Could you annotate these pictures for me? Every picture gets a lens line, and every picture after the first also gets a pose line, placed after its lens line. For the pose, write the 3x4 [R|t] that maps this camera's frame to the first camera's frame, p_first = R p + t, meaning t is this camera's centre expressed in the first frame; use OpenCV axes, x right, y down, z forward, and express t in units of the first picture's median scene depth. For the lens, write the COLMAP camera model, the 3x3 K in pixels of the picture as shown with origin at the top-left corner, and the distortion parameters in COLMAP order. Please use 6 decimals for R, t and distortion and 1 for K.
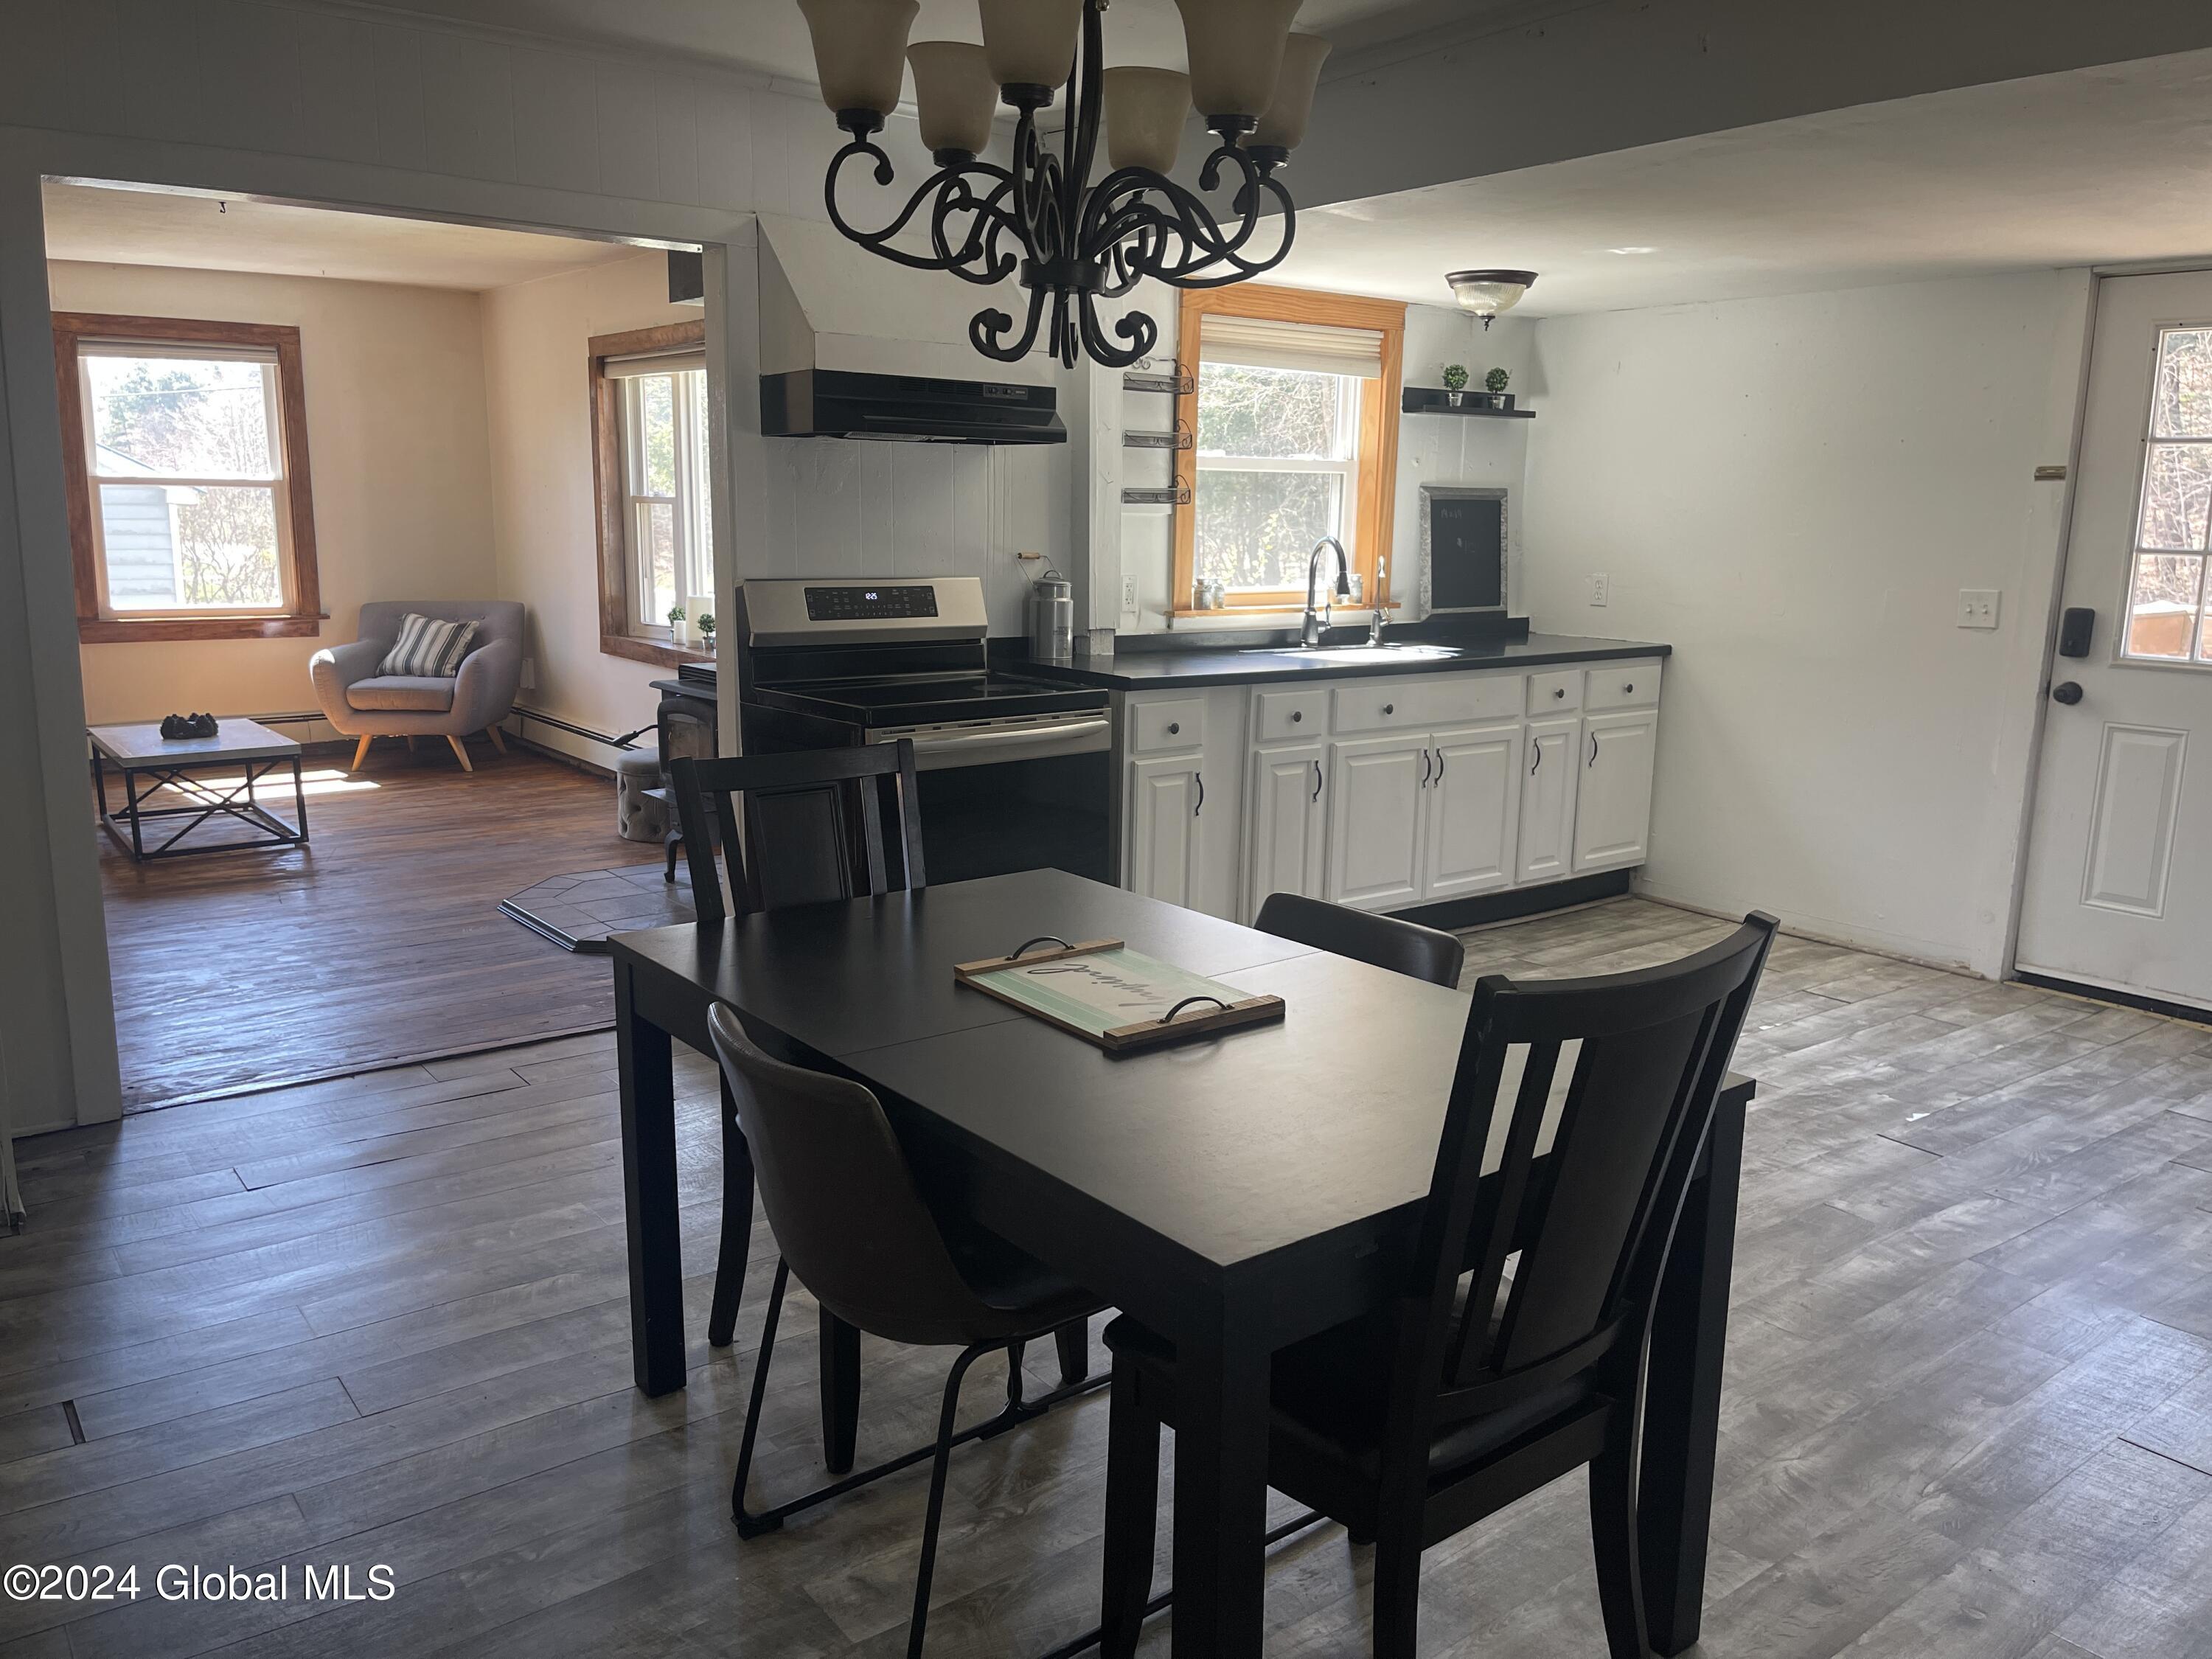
lens RADIAL K [[1667.5, 0, 1091.7], [0, 1667.5, 834.2], [0, 0, 1]] dist [0.083187, -0.104550]
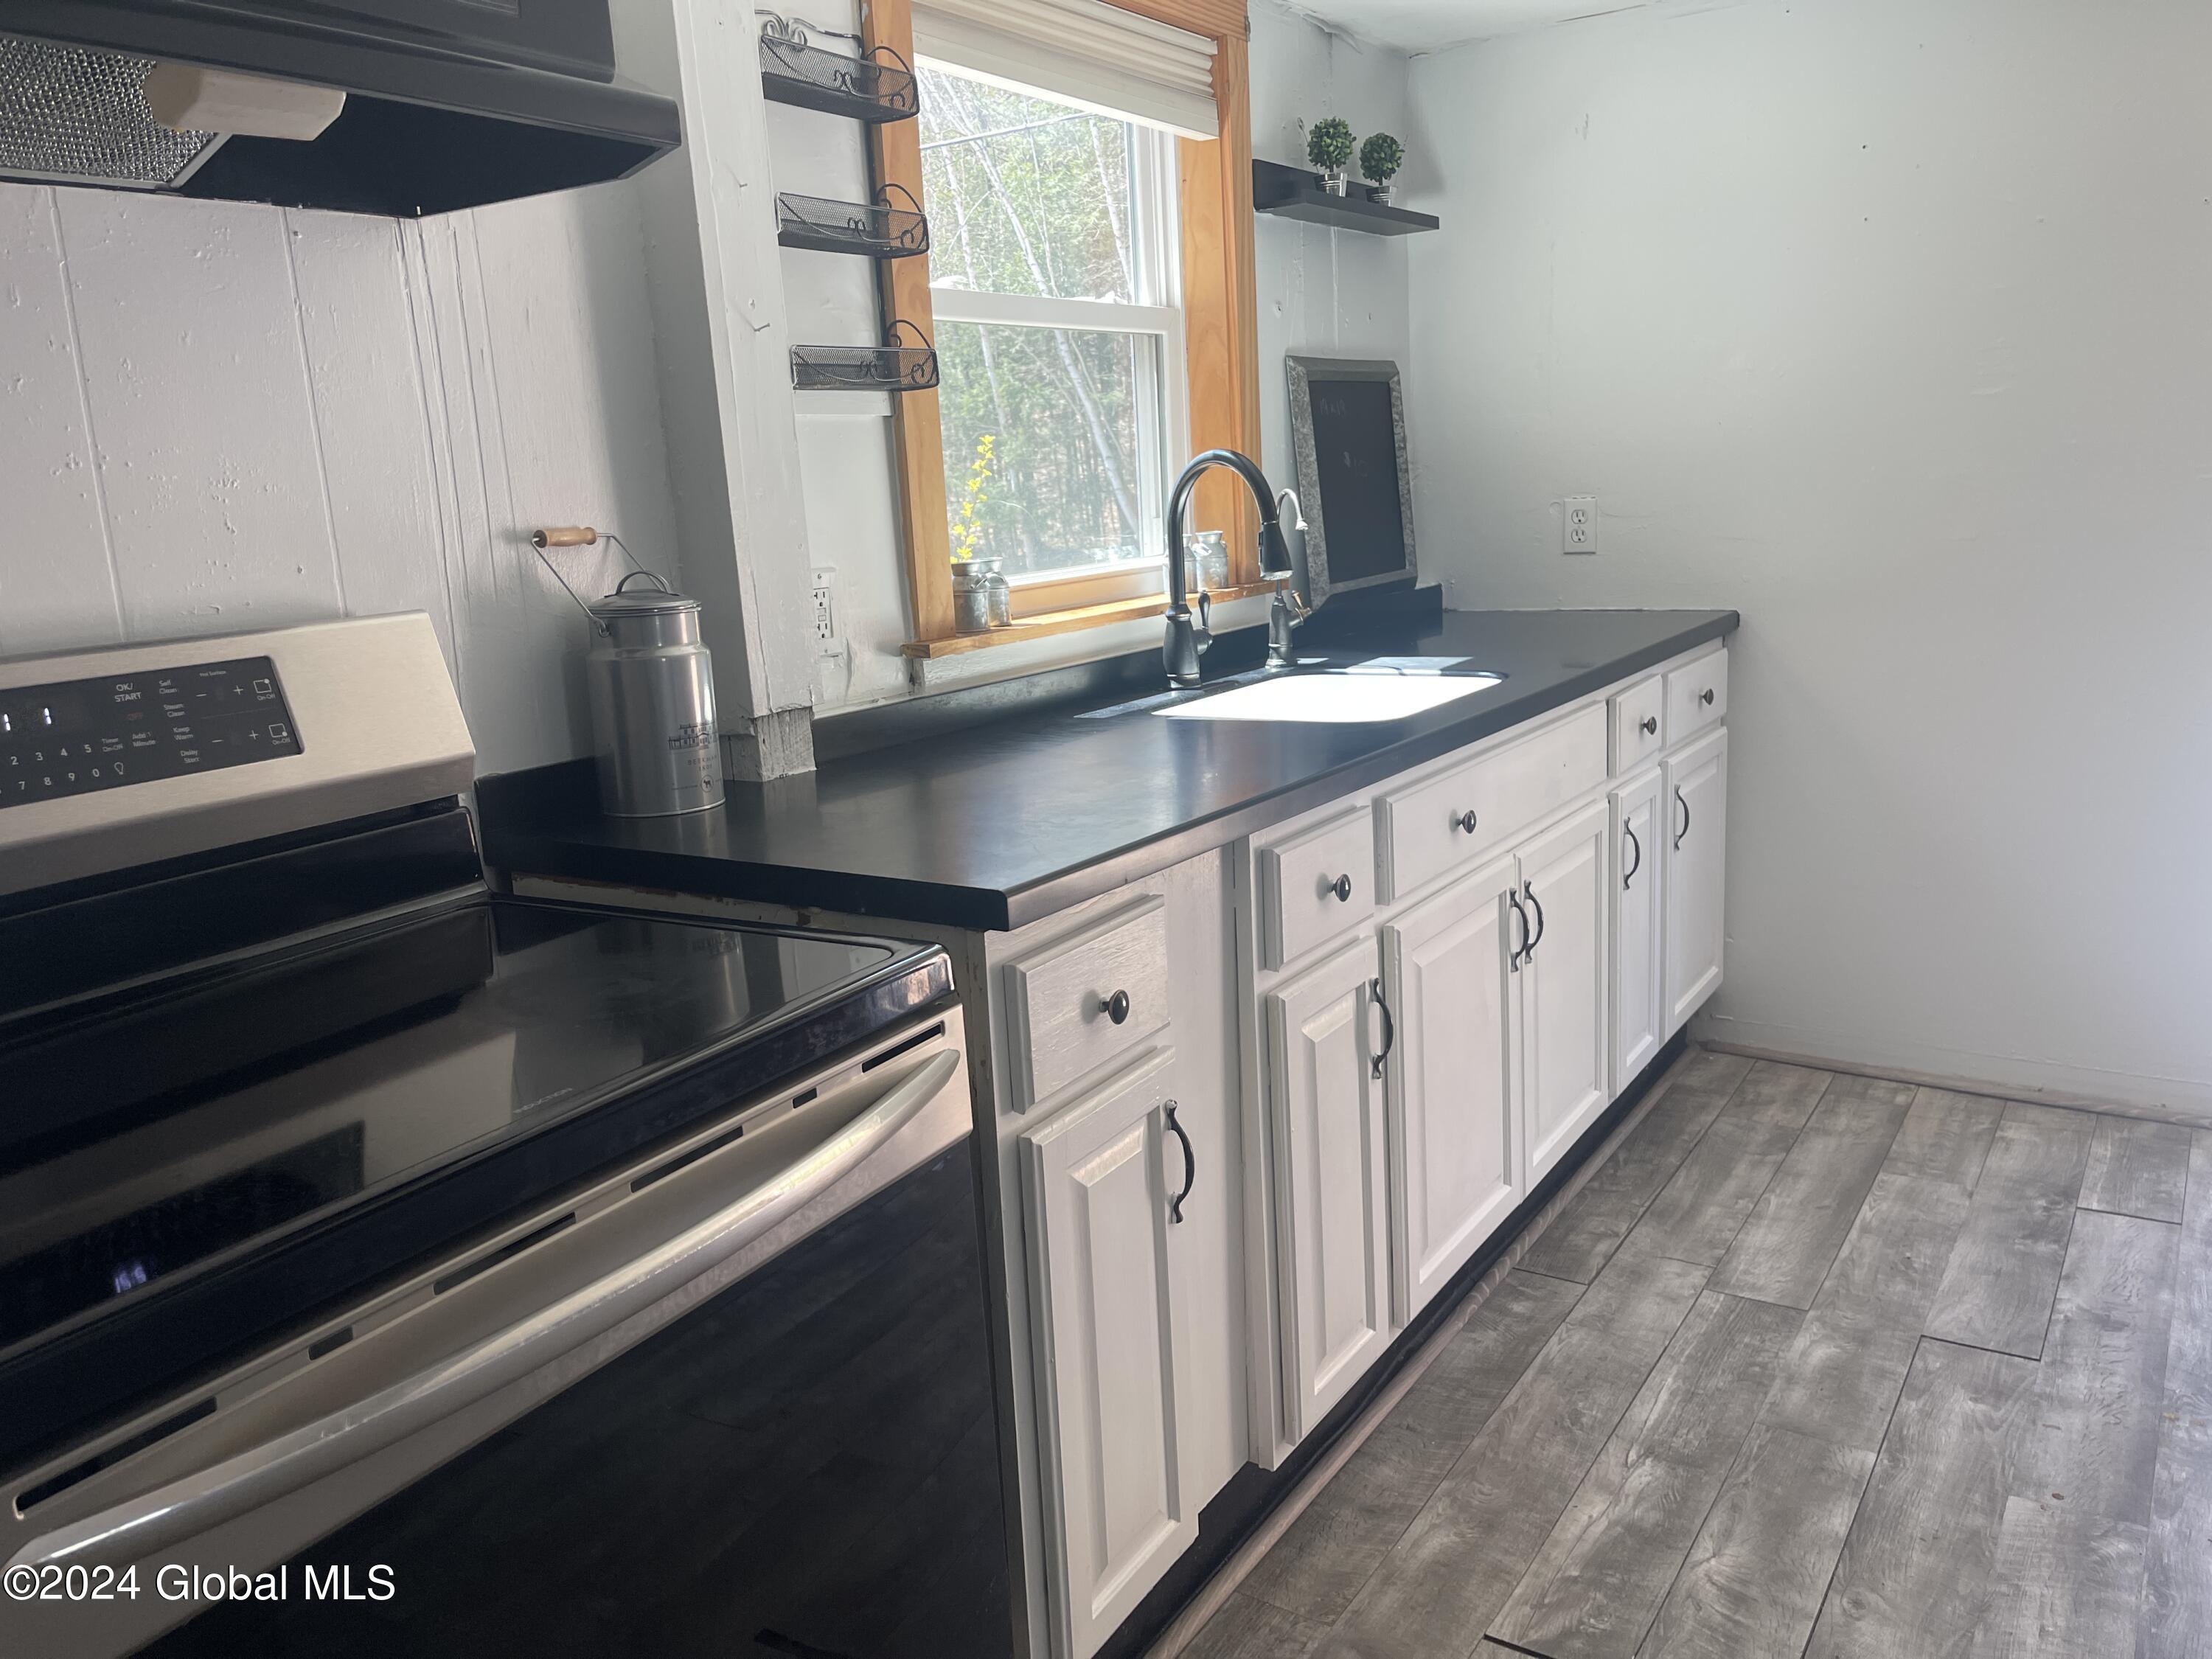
lens RADIAL K [[1667.4, 0, 1088.8], [0, 1667.4, 810.0], [0, 0, 1]] dist [0.079308, -0.104517]
pose [[0.945641, -0.130028, 0.298087, -0.044071], [0.130605, 0.991270, 0.018073, -0.095219], [-0.297834, 0.021841, 0.954368, 0.591425]]
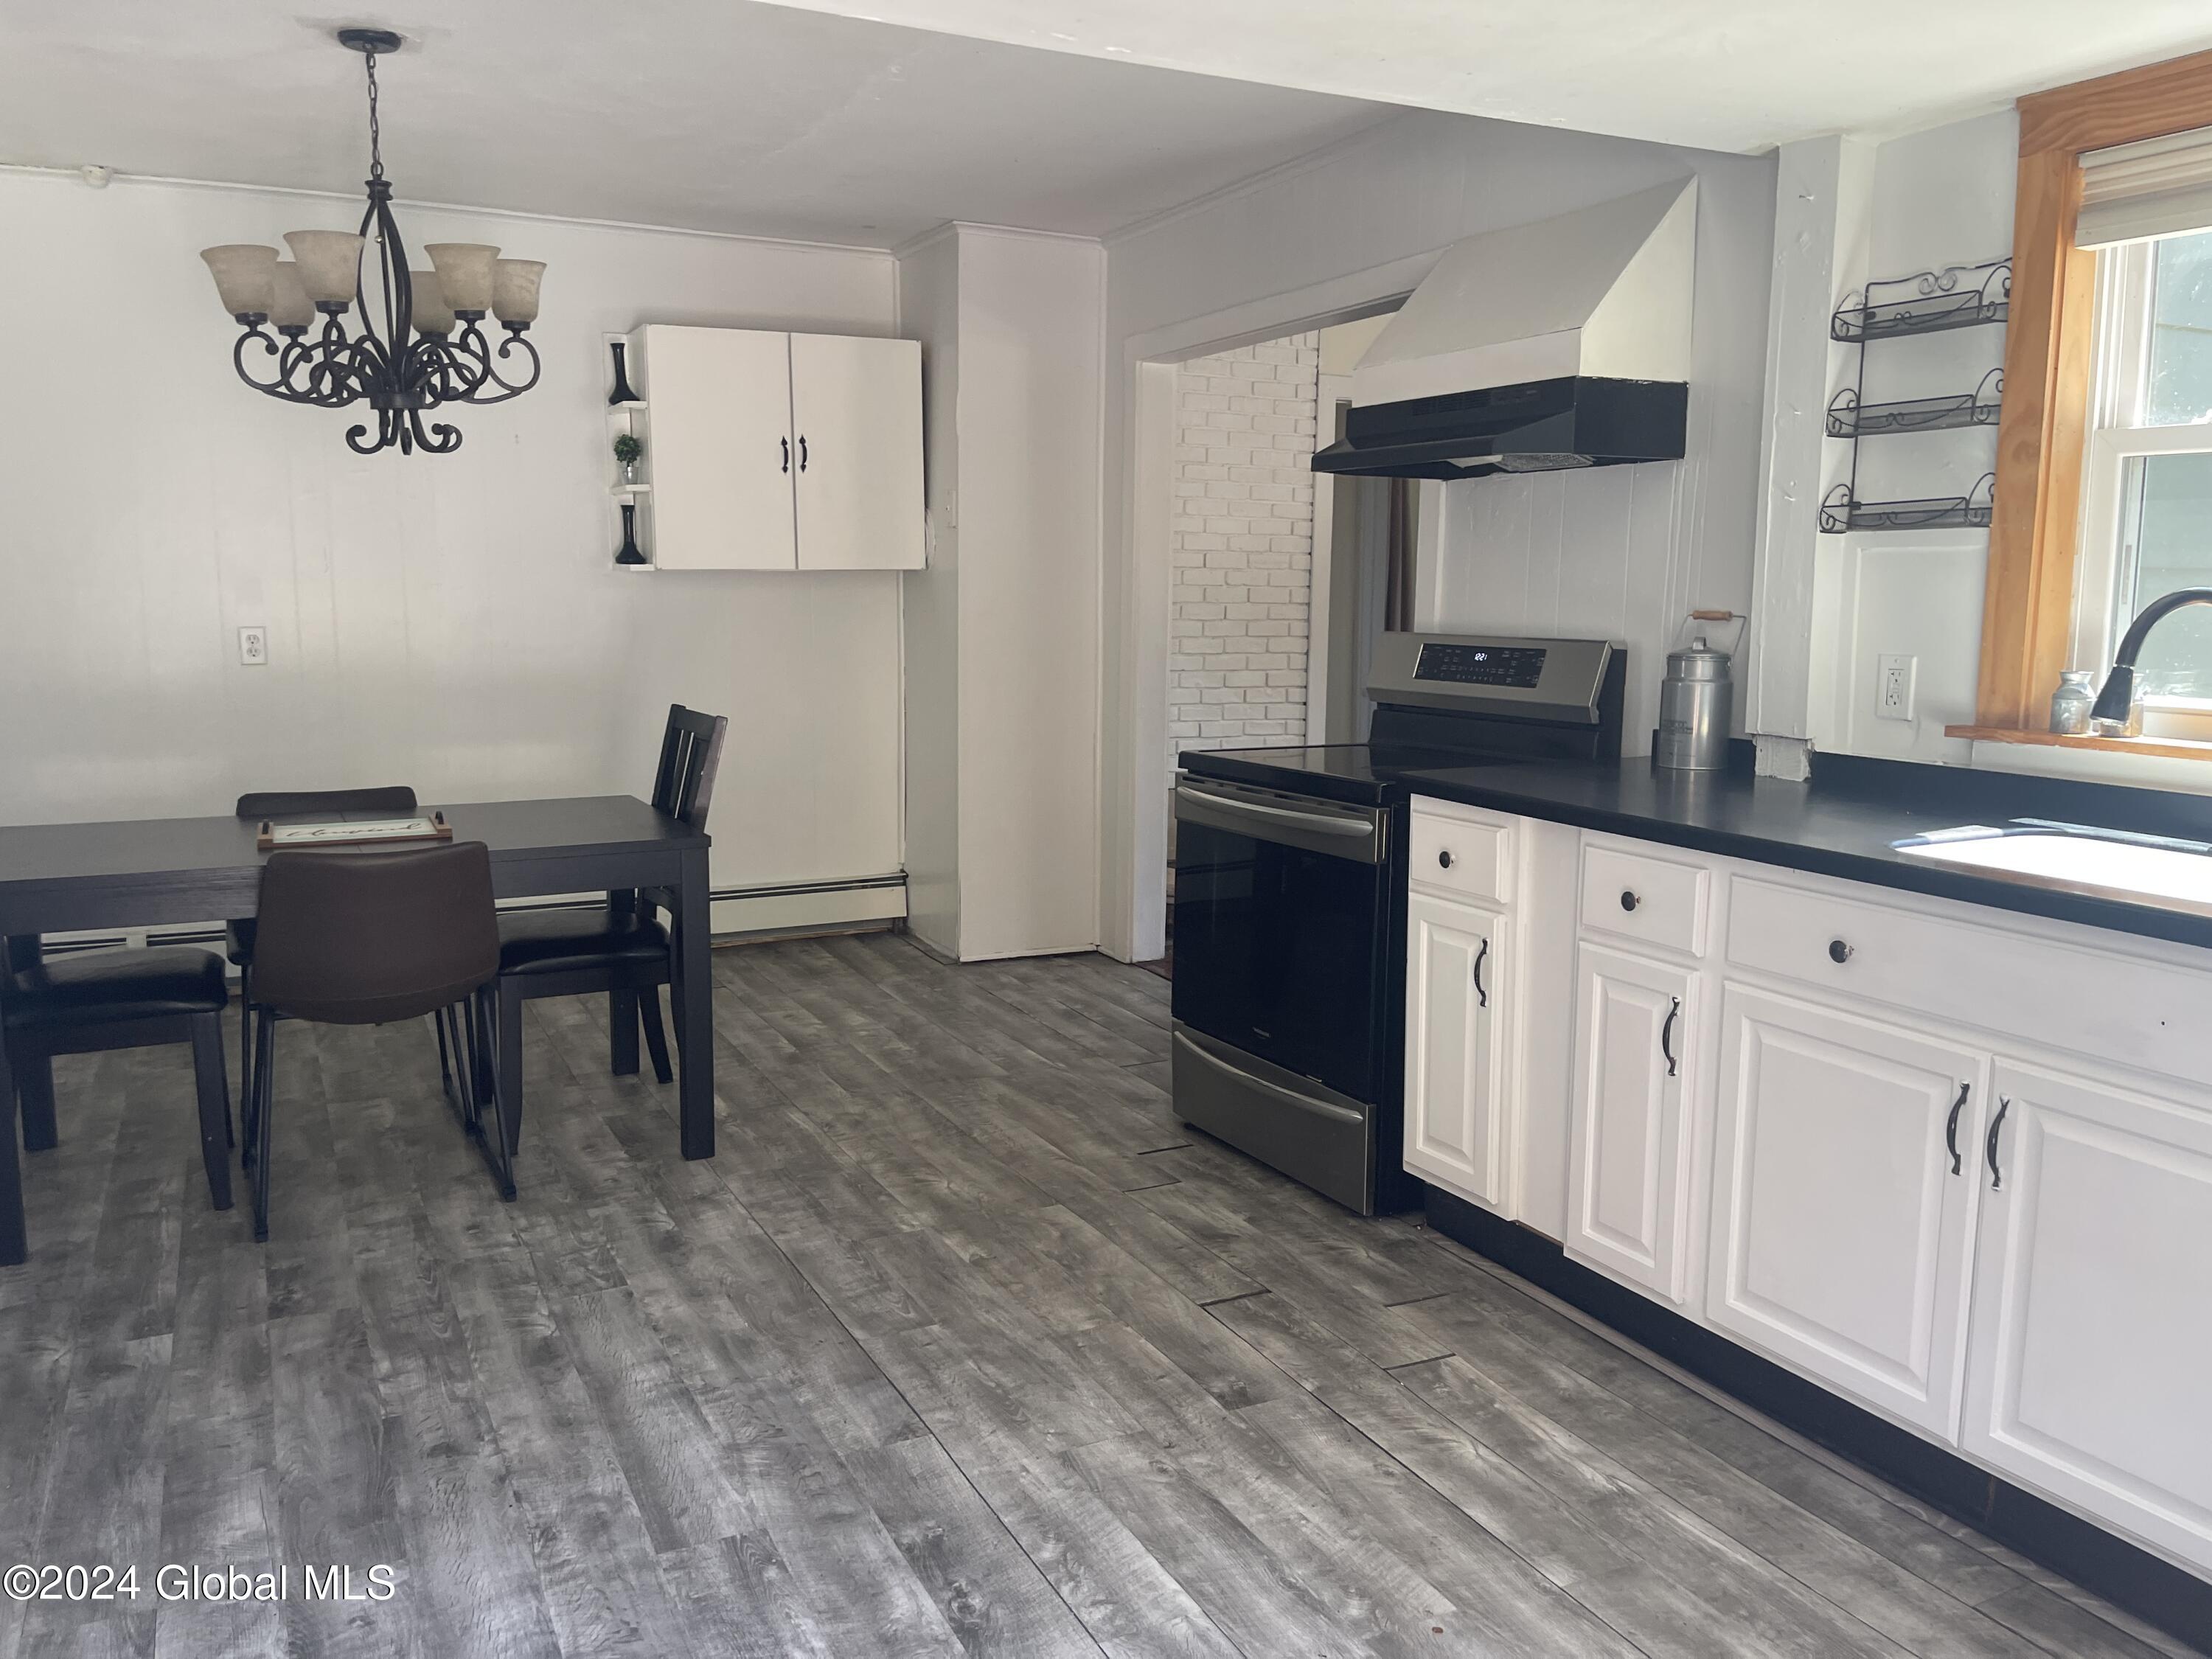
lens RADIAL K [[1666.3, 0, 1087.0], [0, 1666.3, 806.8], [0, 0, 1]] dist [0.062668, -0.064468]
pose [[-0.184254, 0.115783, -0.976035, 0.638286], [-0.196652, 0.968616, 0.152027, -0.137855], [0.963005, 0.219950, -0.155703, 0.833915]]
